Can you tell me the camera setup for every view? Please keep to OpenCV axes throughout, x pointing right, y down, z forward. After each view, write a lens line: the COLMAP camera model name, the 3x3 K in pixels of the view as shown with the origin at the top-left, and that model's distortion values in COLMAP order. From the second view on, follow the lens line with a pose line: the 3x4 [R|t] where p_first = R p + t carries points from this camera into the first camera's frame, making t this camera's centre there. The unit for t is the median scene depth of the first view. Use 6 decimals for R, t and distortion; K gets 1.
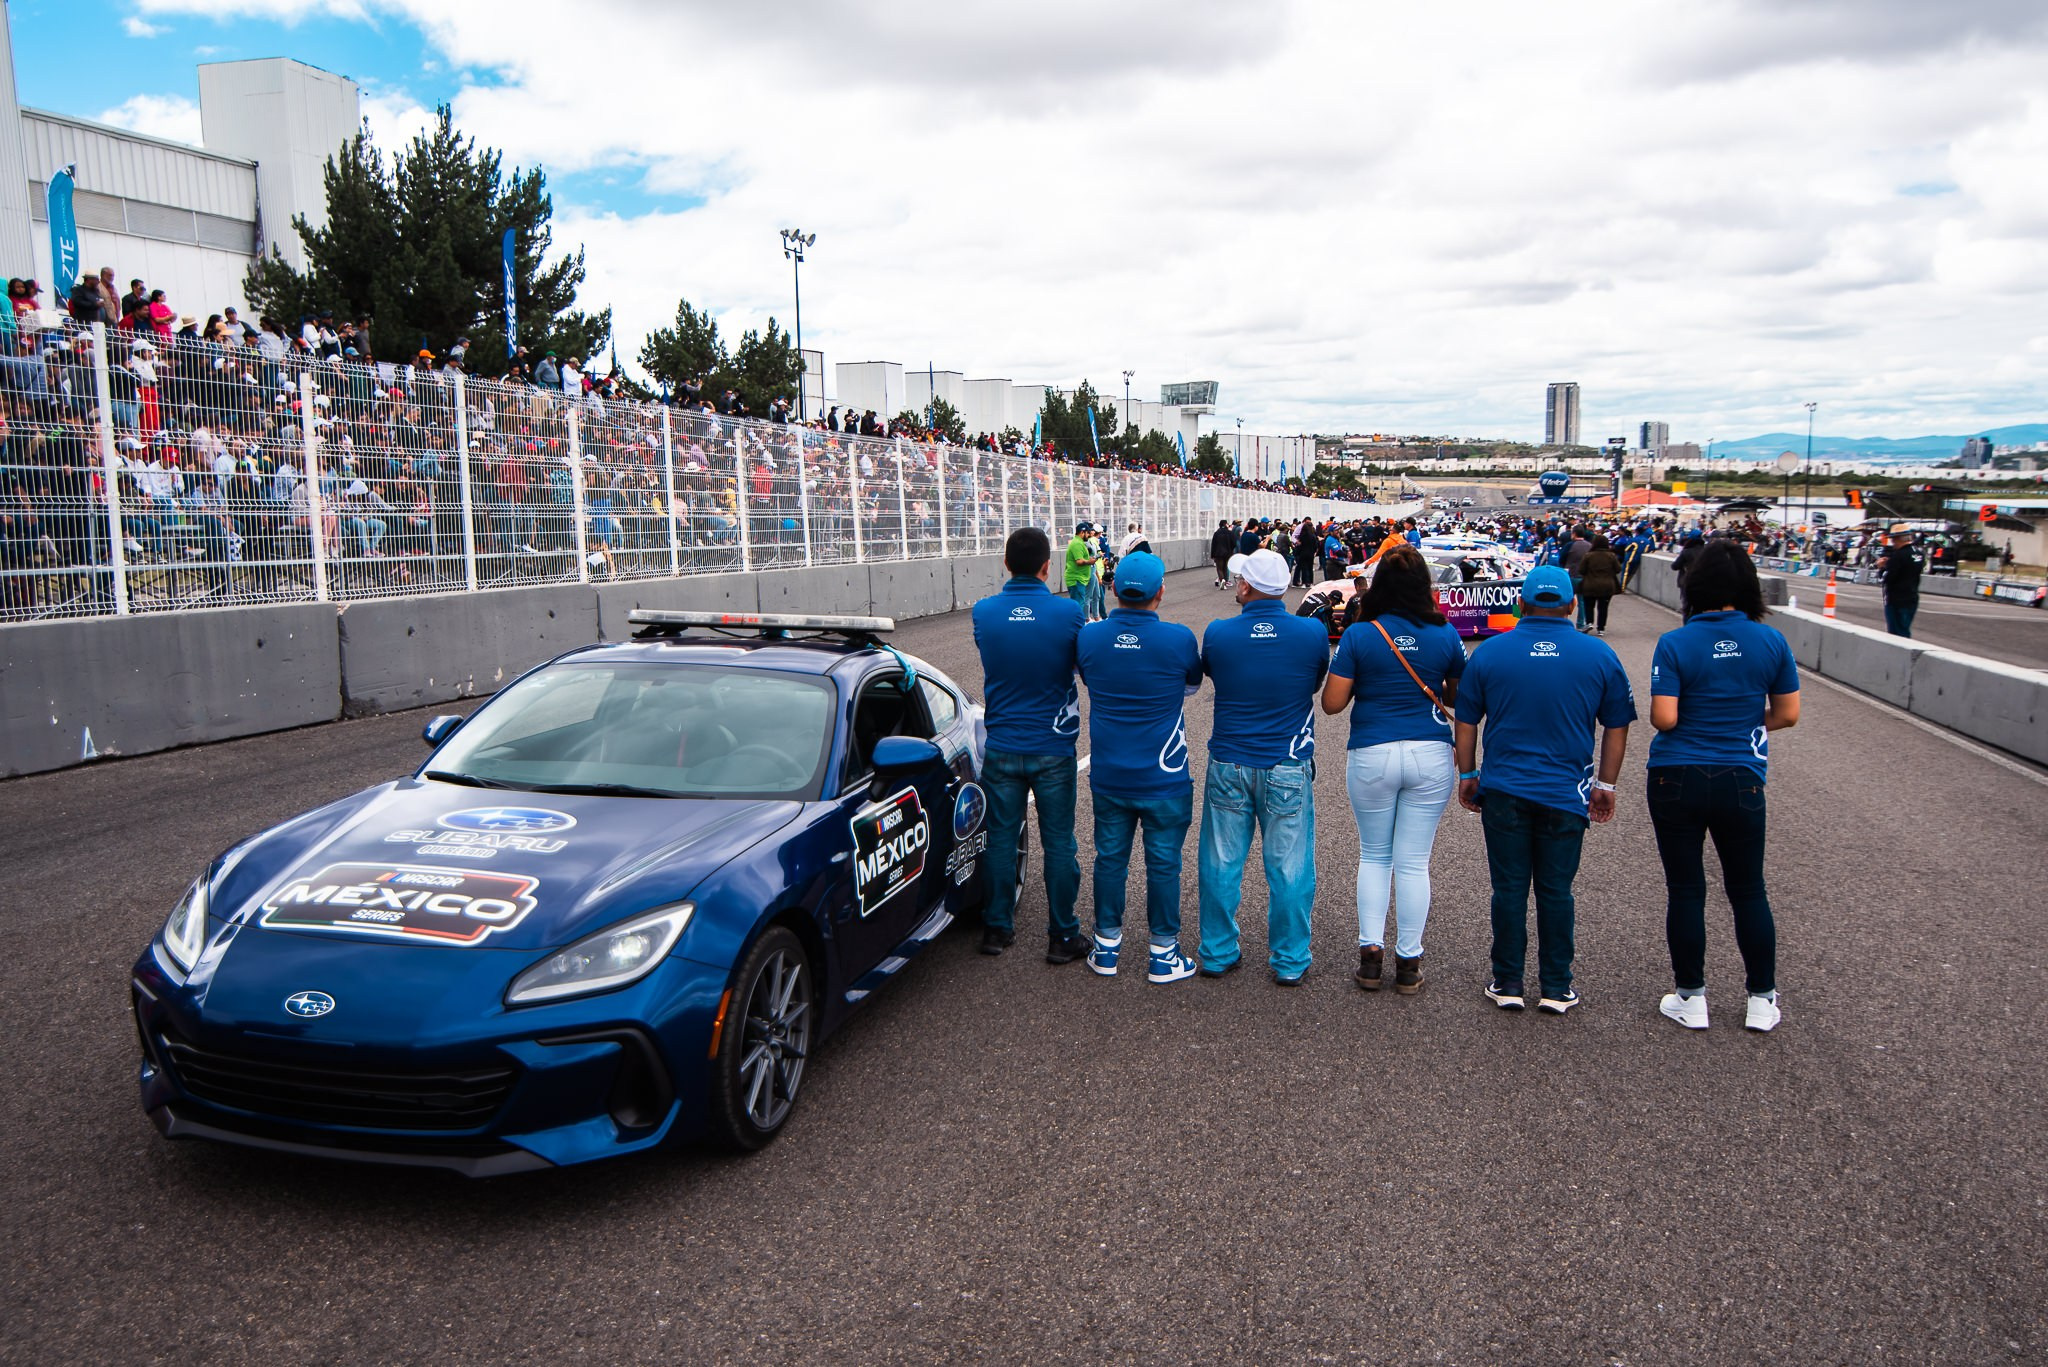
lens RADIAL K [[1552.4, 0, 1018.6], [0, 1552.4, 693.6], [0, 0, 1]] dist [0.015675, -0.009983]
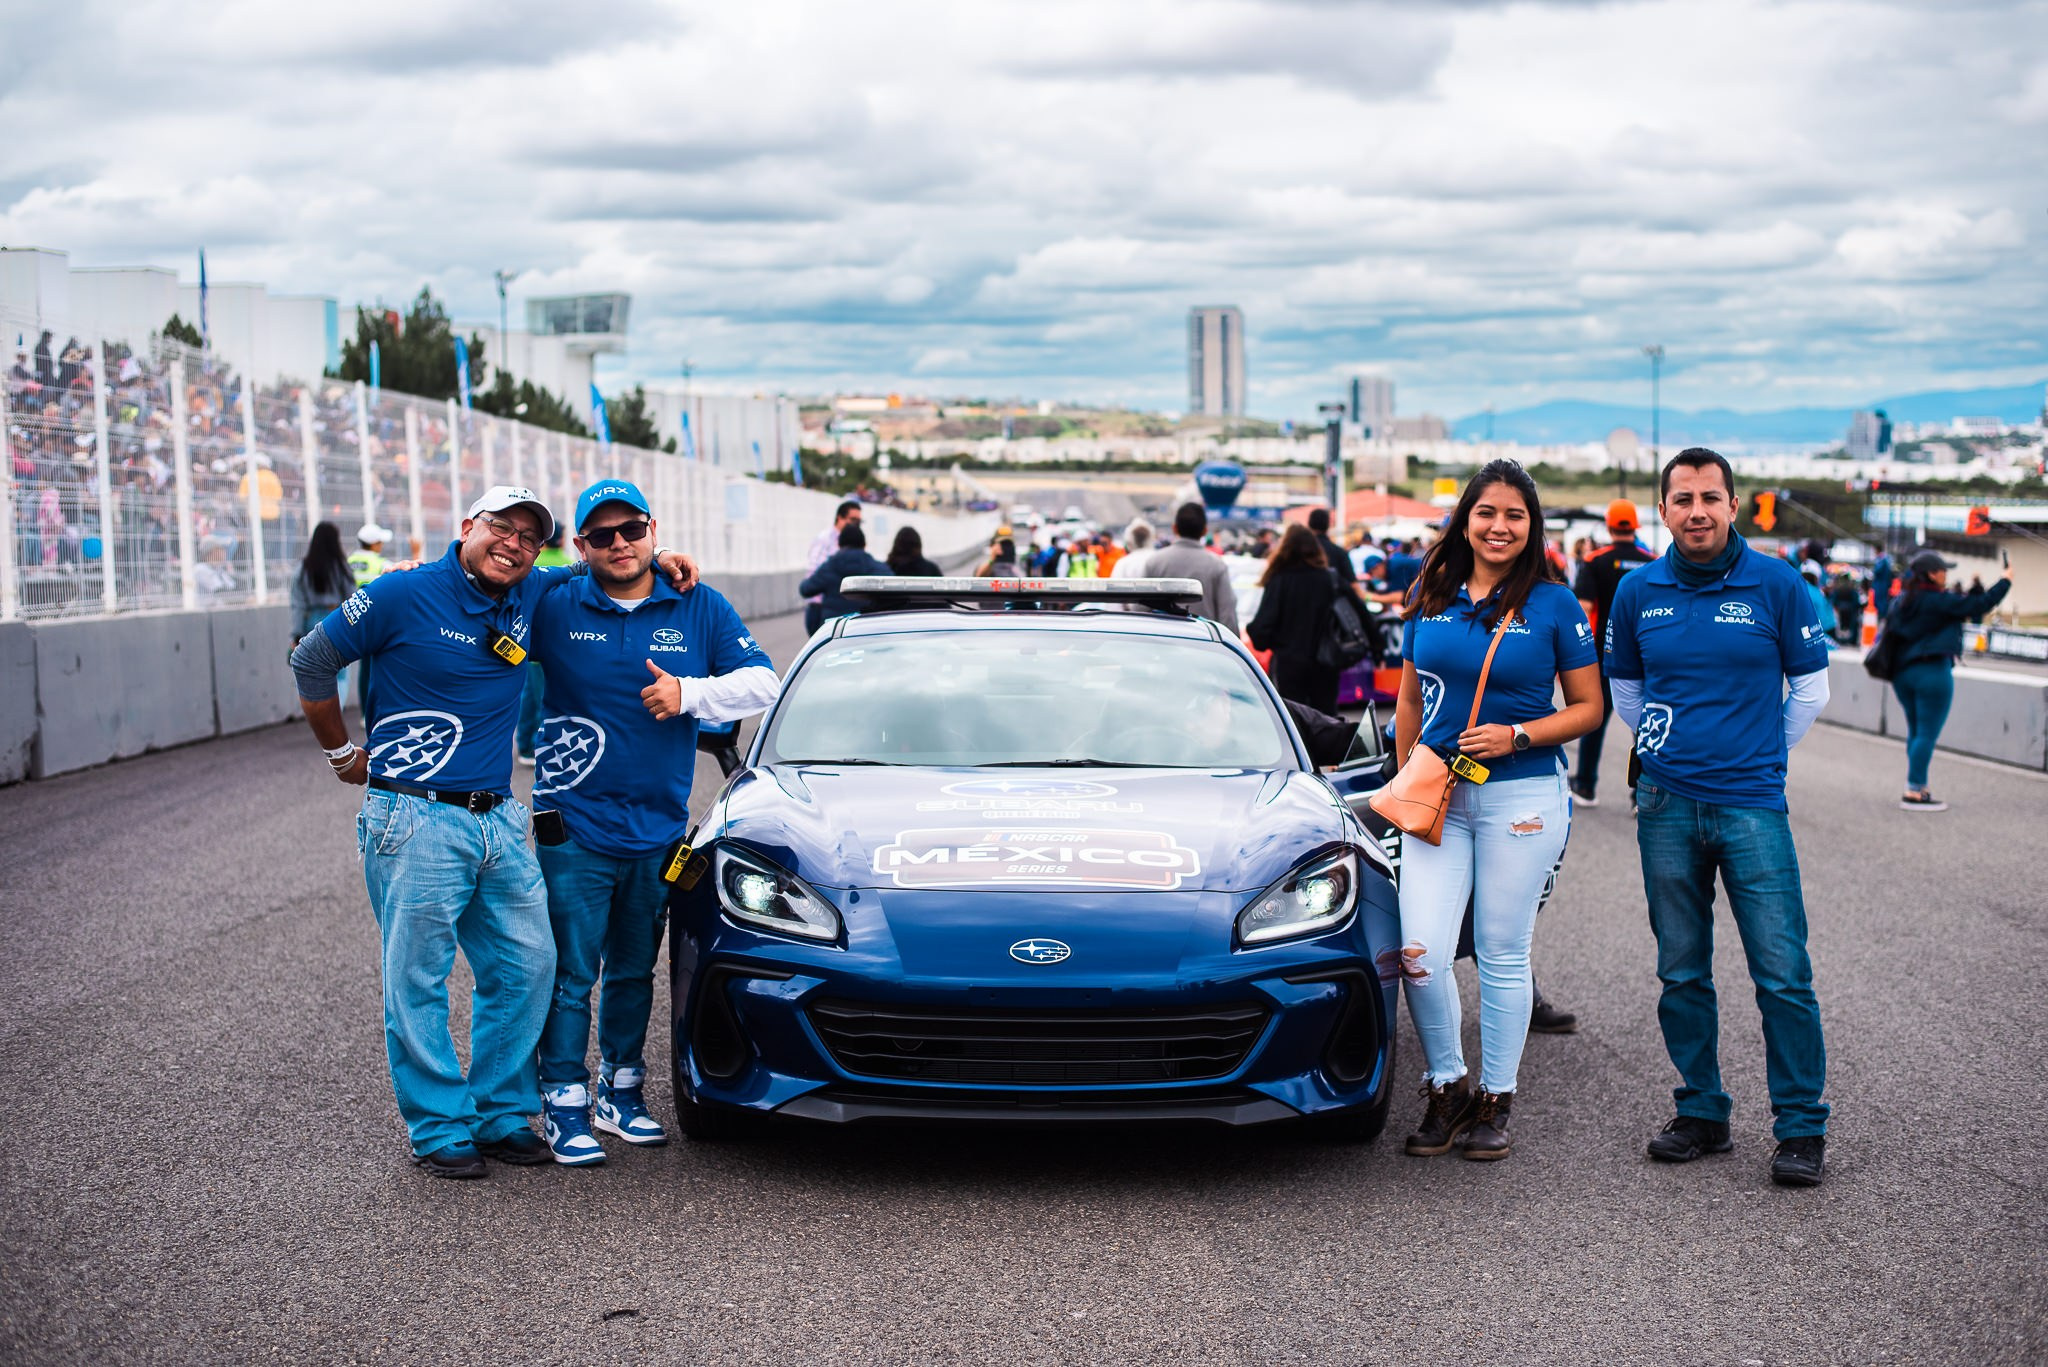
lens RADIAL K [[2980.9, 0, 1007.2], [0, 2980.9, 690.5], [0, 0, 1]] dist [-0.089438, 0.000000]
pose [[0.964827, -0.017712, 0.262289, -0.066146], [0.034835, 0.997543, -0.060778, 0.010869], [-0.260568, 0.067777, 0.963074, -0.048967]]
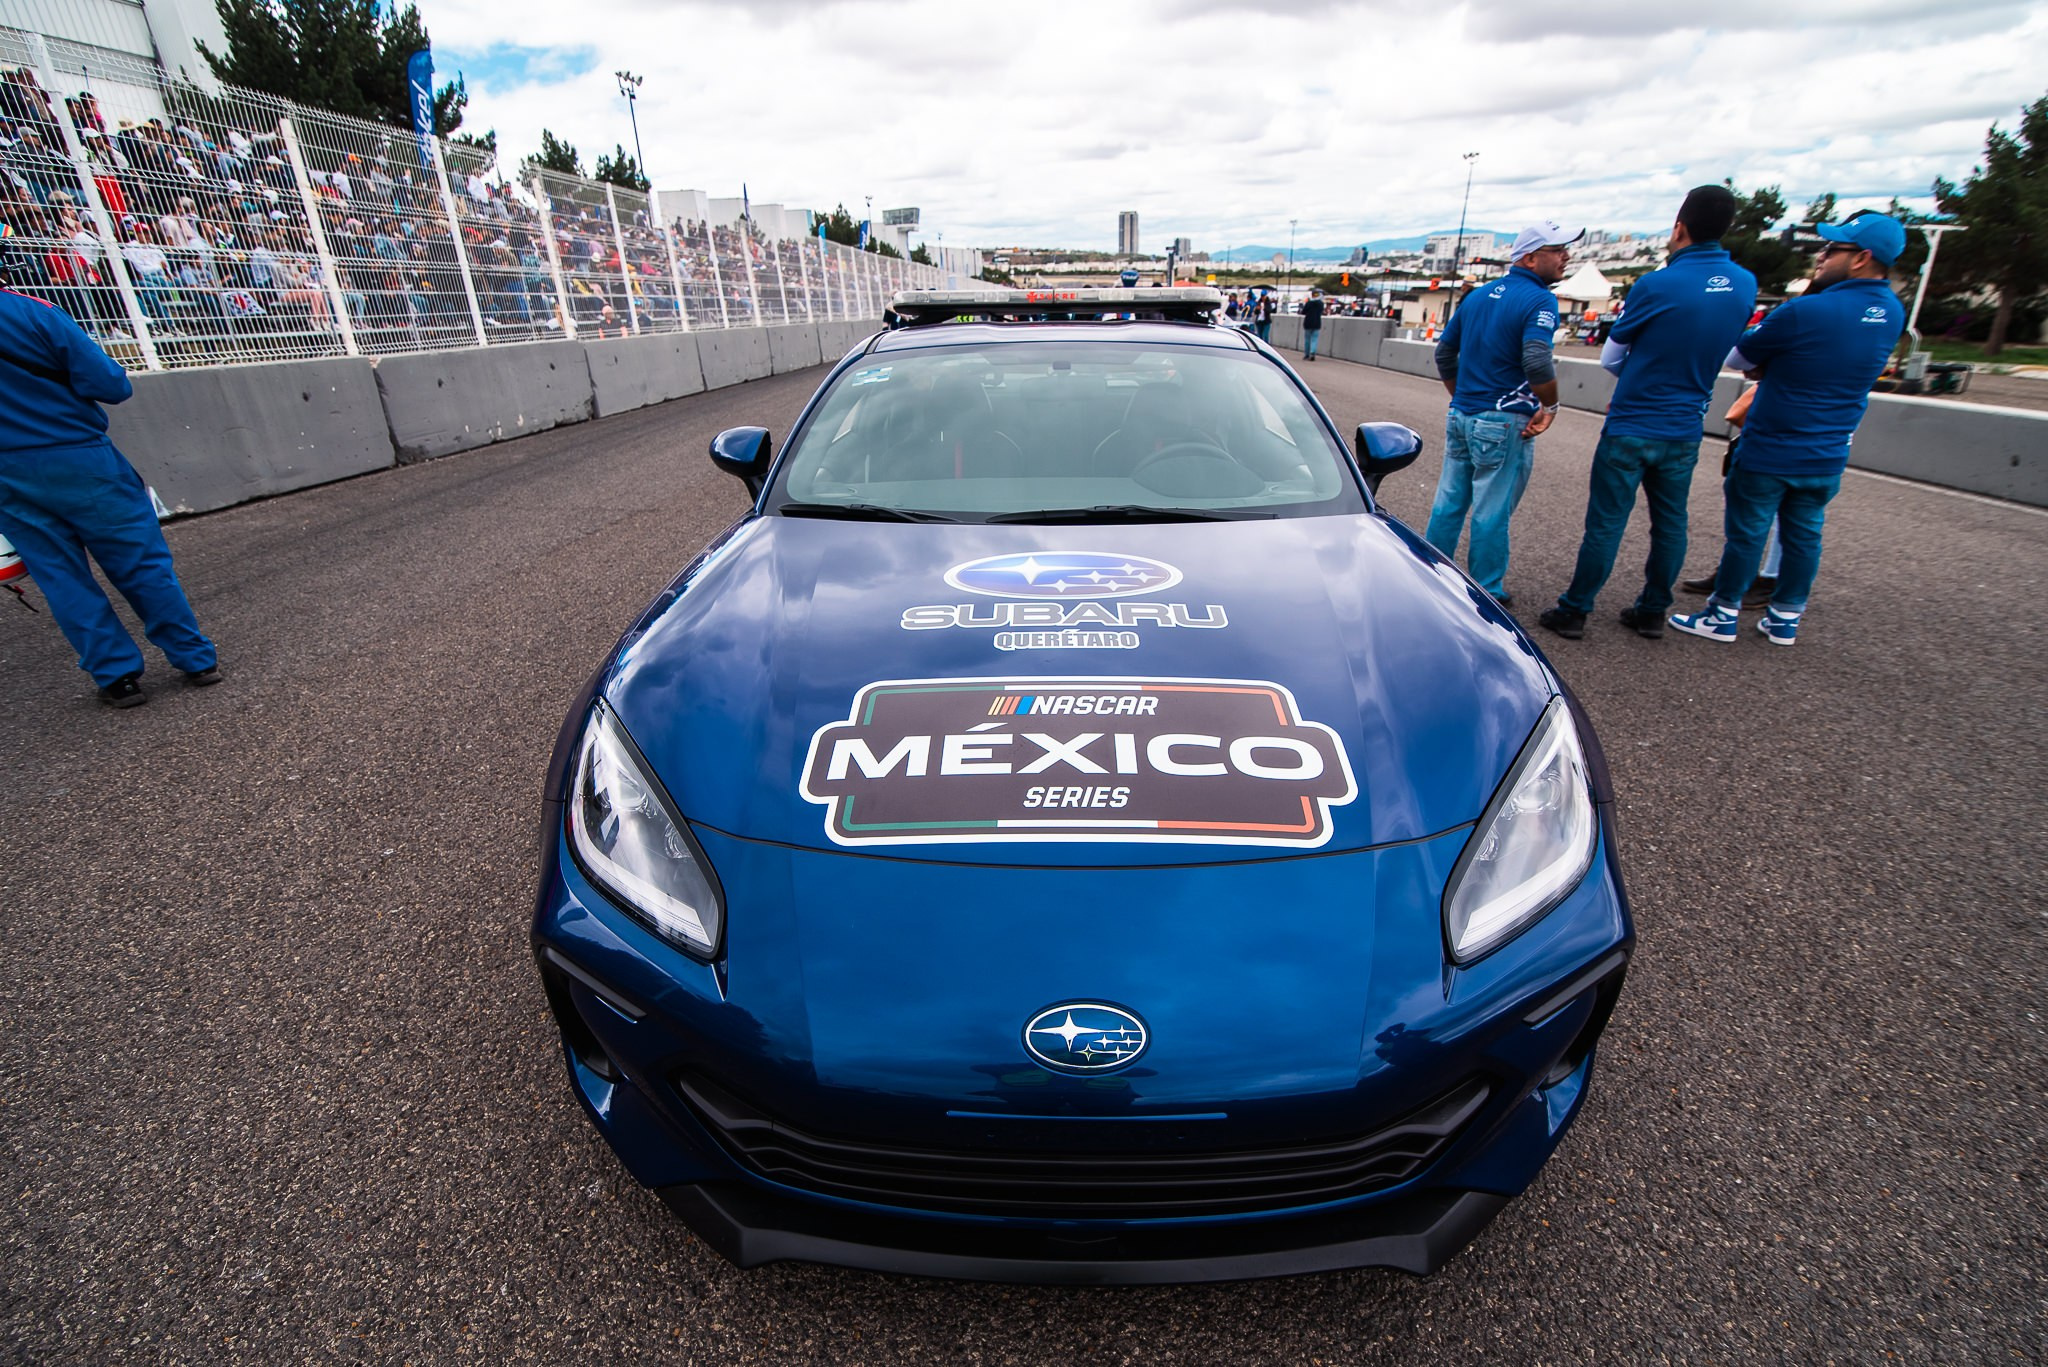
lens RADIAL K [[937.5, 0, 1024.4], [0, 937.5, 688.0], [0, 0, 1]] dist [-0.017851, 0.001815]
pose [[0.972196, -0.106902, 0.208342, -0.036992], [0.046587, 0.960226, 0.275309, 0.001699], [-0.229487, -0.257948, 0.938509, 0.054846]]
